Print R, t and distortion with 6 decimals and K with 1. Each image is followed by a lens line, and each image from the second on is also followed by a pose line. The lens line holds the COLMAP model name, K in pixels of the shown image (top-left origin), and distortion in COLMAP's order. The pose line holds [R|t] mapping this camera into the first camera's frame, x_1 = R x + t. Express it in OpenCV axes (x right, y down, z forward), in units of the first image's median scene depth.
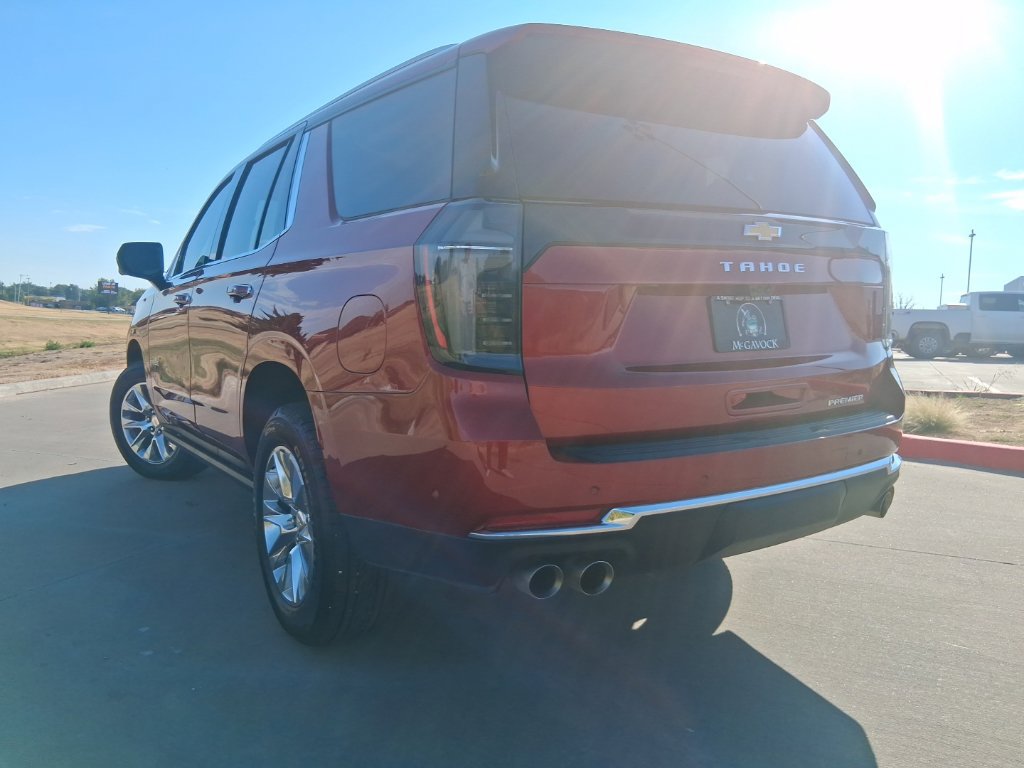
lens RADIAL K [[794.8, 0, 516.0], [0, 794.8, 388.3], [0, 0, 1]] dist [0.049765, -0.073112]
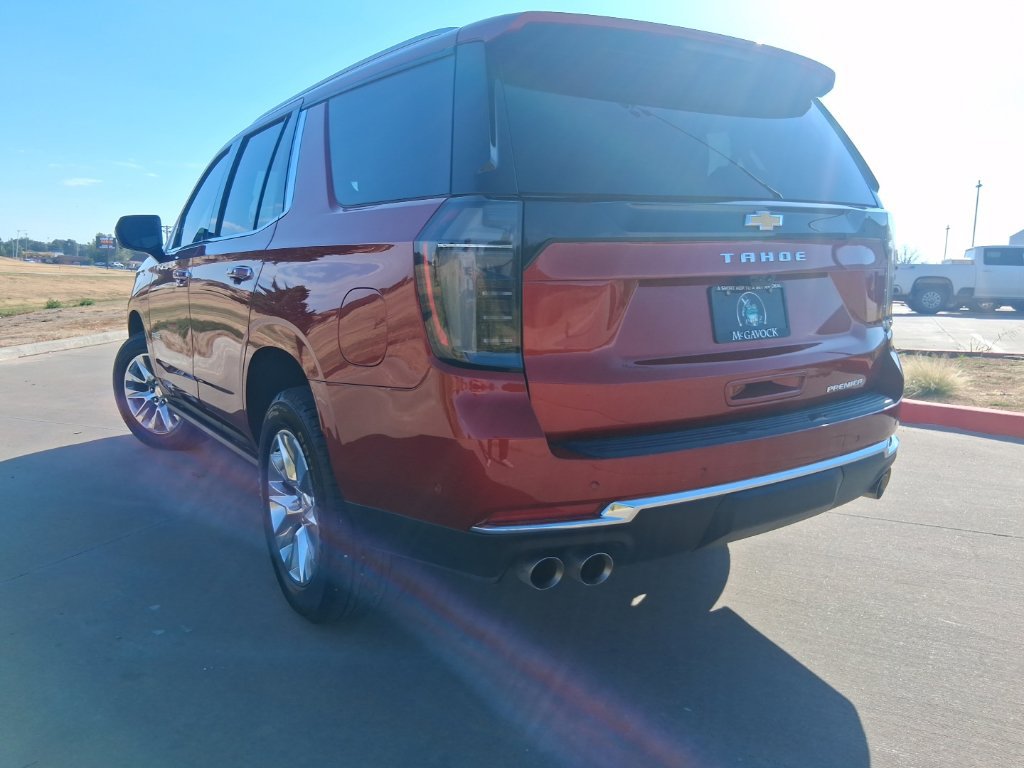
lens RADIAL K [[794.8, 0, 513.7], [0, 794.8, 387.7], [0, 0, 1]] dist [0.049765, -0.073112]
pose [[0.999981, -0.004550, -0.004234, 0.000299], [0.004790, 0.998267, 0.058657, -0.040446], [0.003960, -0.058677, 0.998269, -0.005414]]
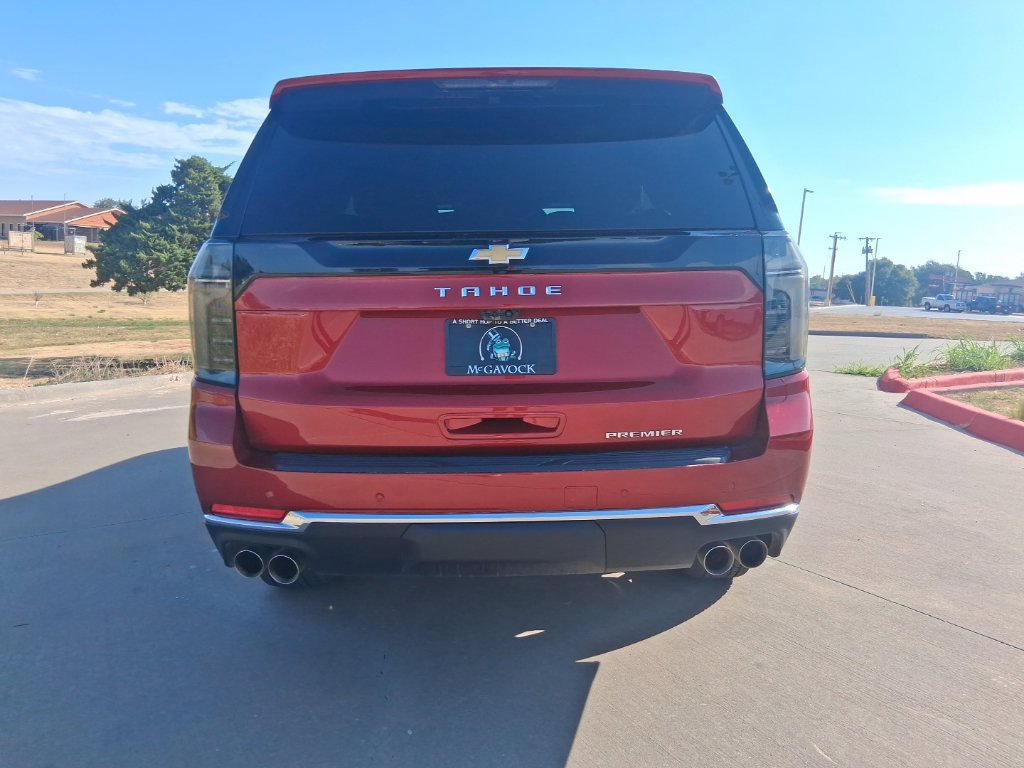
lens RADIAL K [[794.8, 0, 516.2], [0, 794.8, 382.0], [0, 0, 1]] dist [0.049765, -0.073112]
pose [[0.840133, 0.063152, -0.538691, 0.713822], [-0.048933, 0.997973, 0.040679, -0.067474], [0.540168, -0.007816, 0.841521, 0.158576]]
